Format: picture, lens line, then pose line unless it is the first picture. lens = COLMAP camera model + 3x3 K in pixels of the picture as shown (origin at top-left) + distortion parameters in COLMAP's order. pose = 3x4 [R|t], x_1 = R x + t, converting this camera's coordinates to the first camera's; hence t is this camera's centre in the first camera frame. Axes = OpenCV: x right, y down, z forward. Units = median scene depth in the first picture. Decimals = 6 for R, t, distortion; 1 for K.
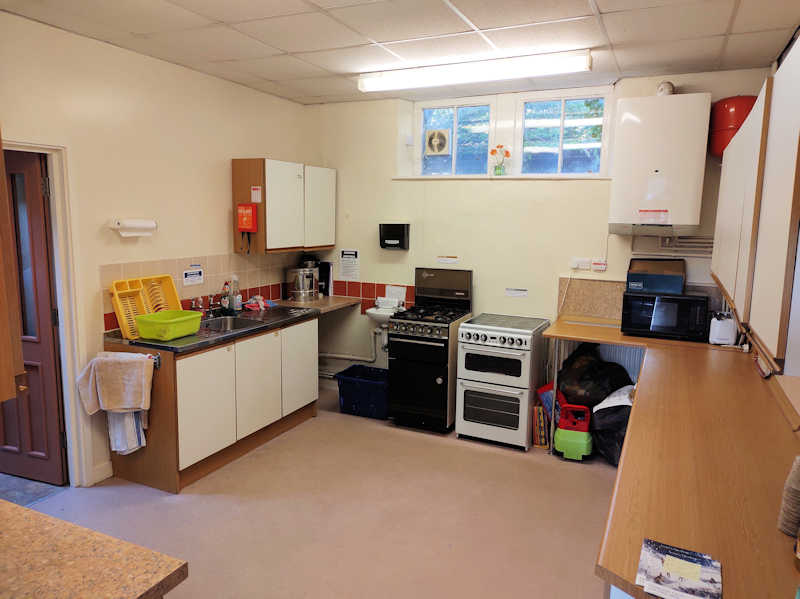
lens RADIAL K [[585.5, 0, 399.2], [0, 585.5, 297.9], [0, 0, 1]] dist [0.046879, -0.035703]
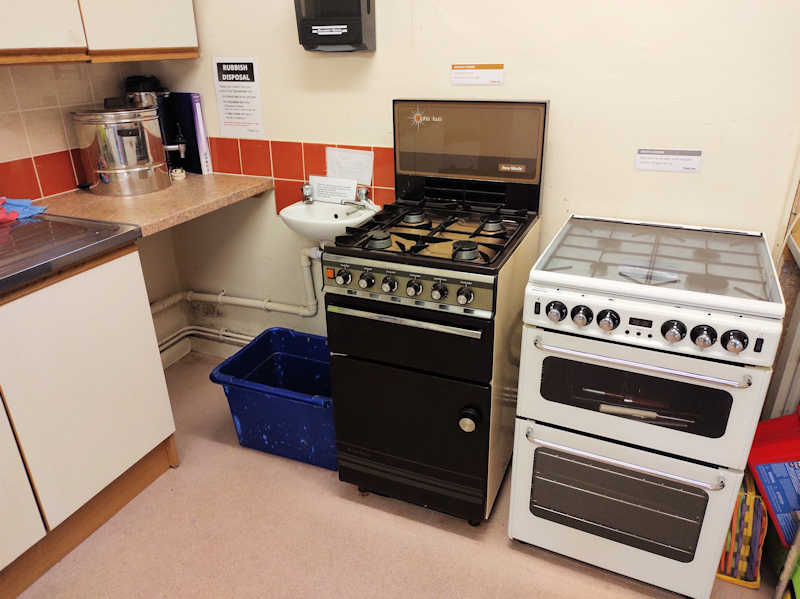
lens RADIAL K [[585.5, 0, 401.2], [0, 585.5, 303.2], [0, 0, 1]] dist [0.046879, -0.035703]
pose [[0.999145, -0.039519, 0.012138, 0.023436], [0.034733, 0.961671, 0.271997, -0.028243], [-0.022422, -0.271343, 0.962221, 0.597634]]
